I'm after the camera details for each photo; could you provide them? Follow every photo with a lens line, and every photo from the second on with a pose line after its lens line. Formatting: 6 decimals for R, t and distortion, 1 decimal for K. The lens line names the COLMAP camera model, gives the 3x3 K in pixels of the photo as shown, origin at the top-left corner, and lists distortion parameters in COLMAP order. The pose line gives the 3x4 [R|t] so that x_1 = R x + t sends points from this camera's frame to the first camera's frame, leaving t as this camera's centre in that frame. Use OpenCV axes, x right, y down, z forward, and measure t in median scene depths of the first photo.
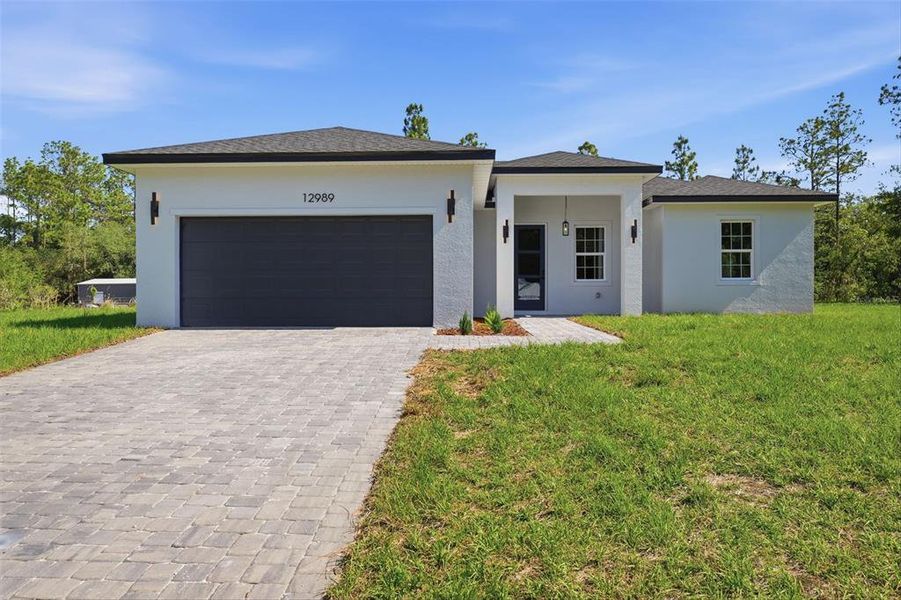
lens RADIAL K [[600.2, 0, 451.3], [0, 600.2, 294.6], [0, 0, 1]] dist [-0.001857, -0.001168]
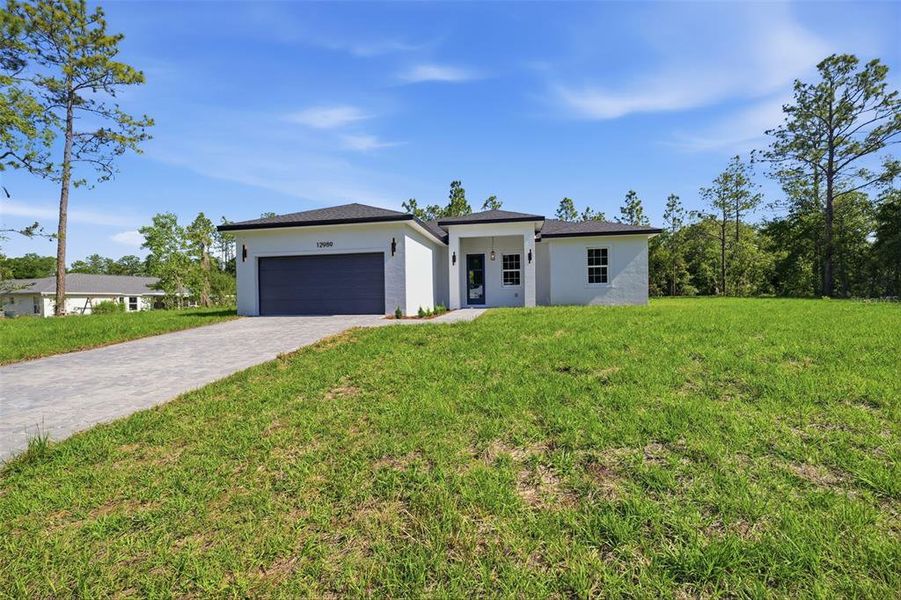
lens RADIAL K [[366.0, 0, 449.0], [0, 366.0, 296.9], [0, 0, 1]] dist [0.000214, -0.000357]
pose [[0.988064, -0.013076, -0.153489, 0.230602], [0.013995, 0.999890, 0.004908, -0.001413], [0.153407, -0.006998, 0.988138, -0.033139]]
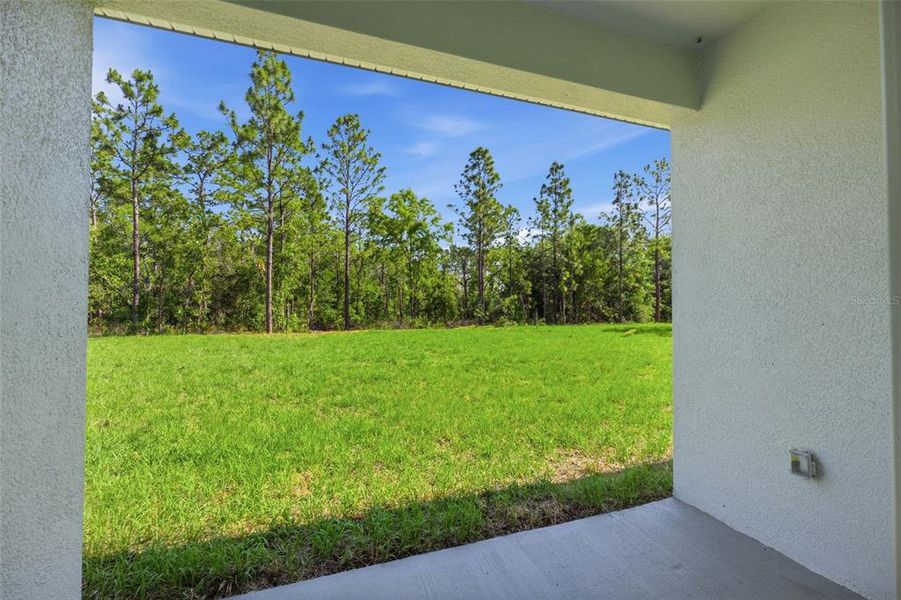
lens RADIAL K [[366.0, 0, 445.3], [0, 366.0, 298.2], [0, 0, 1]] dist [0.000214, -0.000357]
pose [[0.941928, 0.008933, 0.335695, -0.042677], [0.003155, 0.999367, -0.035446, -0.021685], [-0.335799, 0.034447, 0.941304, 1.828750]]
